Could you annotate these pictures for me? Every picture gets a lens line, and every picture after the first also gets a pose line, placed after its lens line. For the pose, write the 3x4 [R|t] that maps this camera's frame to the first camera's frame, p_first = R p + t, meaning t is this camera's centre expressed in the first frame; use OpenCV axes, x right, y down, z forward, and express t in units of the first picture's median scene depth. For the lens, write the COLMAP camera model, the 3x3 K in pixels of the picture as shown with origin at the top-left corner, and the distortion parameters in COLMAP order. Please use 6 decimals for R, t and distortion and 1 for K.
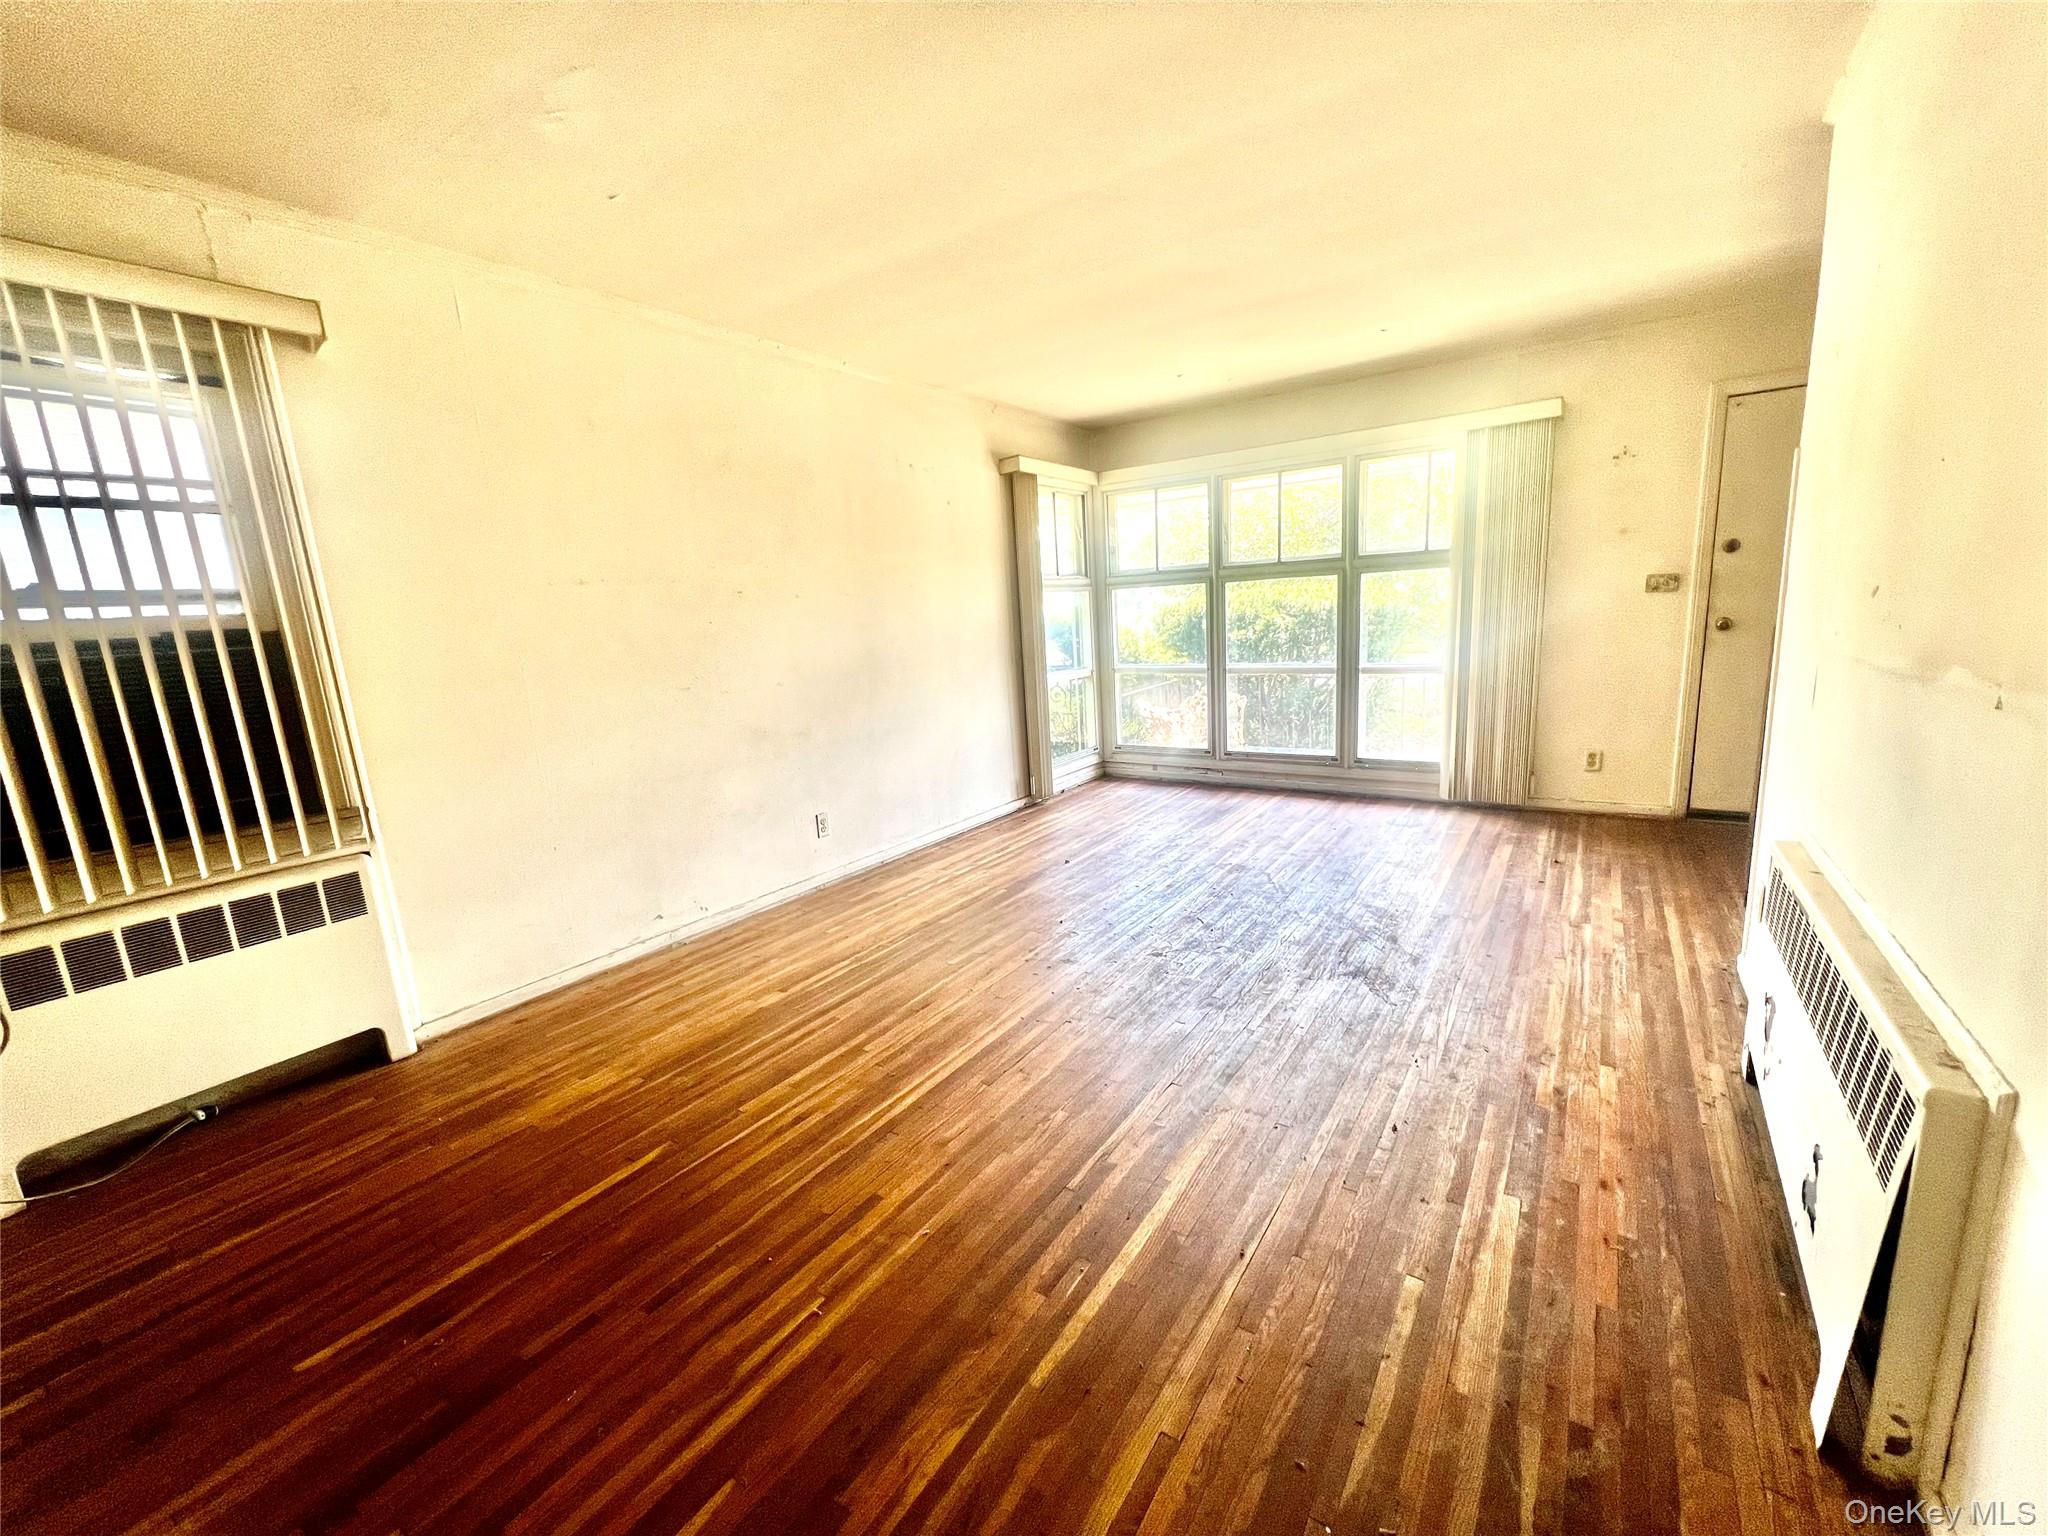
lens RADIAL K [[813.7, 0, 1030.0], [0, 813.7, 767.0], [0, 0, 1]] dist [-0.000063, 0.000019]
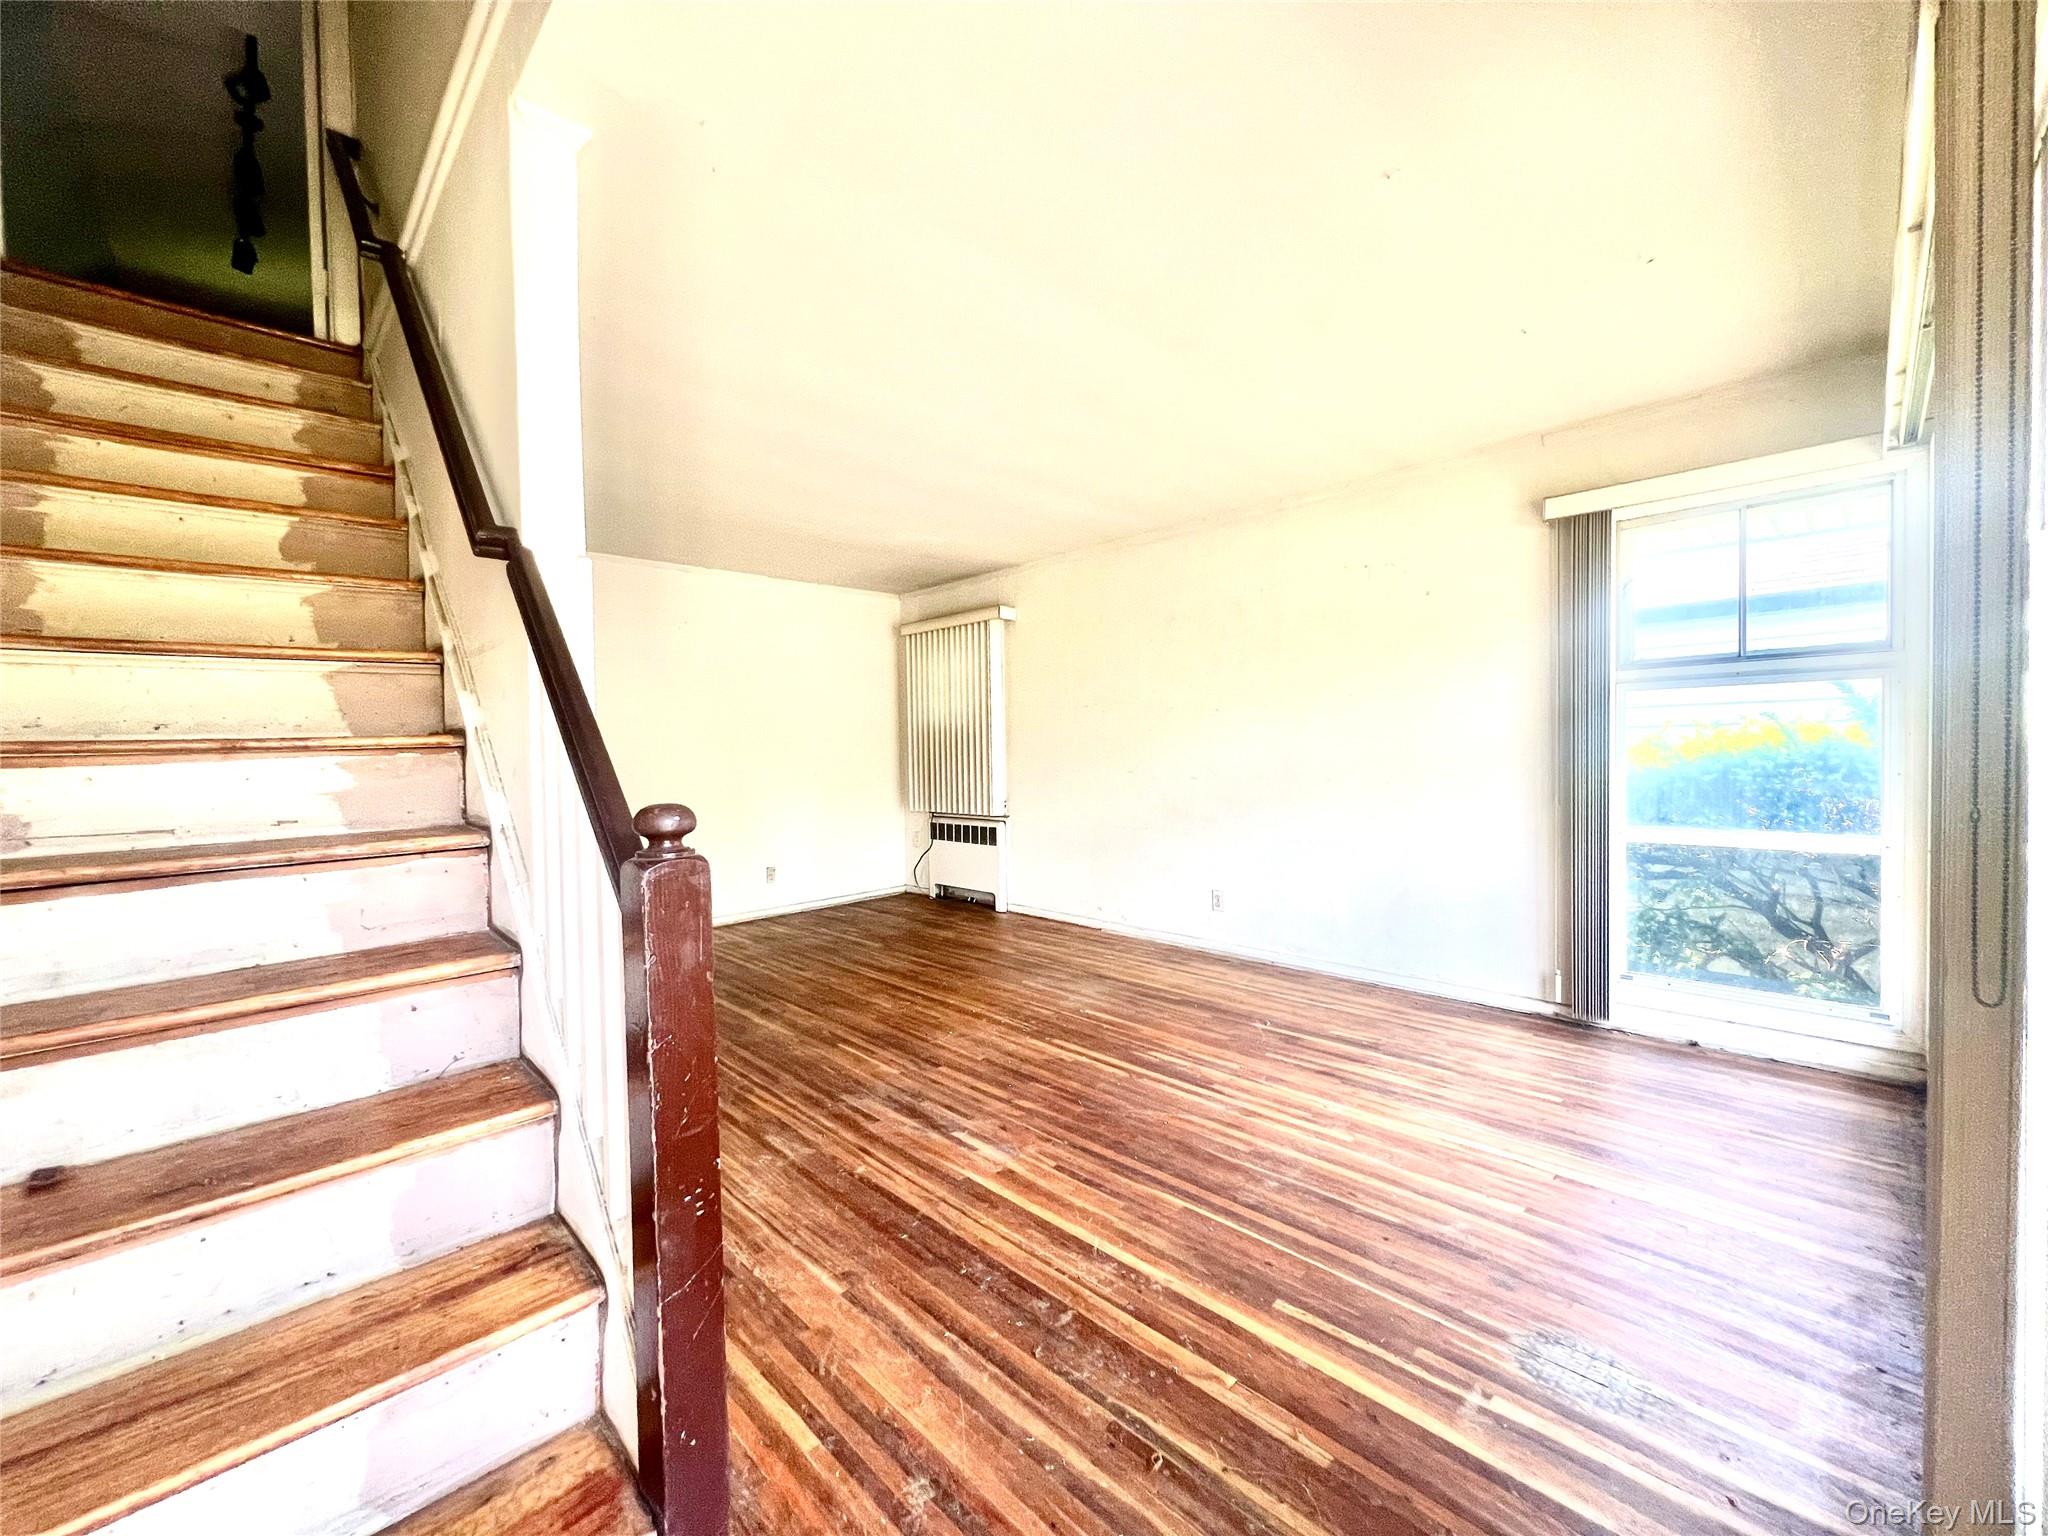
lens RADIAL K [[813.7, 0, 1026.9], [0, 813.7, 768.7], [0, 0, 1]] dist [-0.000063, 0.000019]
pose [[-0.183839, 0.087246, -0.979077, 1.162617], [-0.159047, 0.980288, 0.117218, -0.261703], [0.970004, 0.177268, -0.166339, 1.117605]]
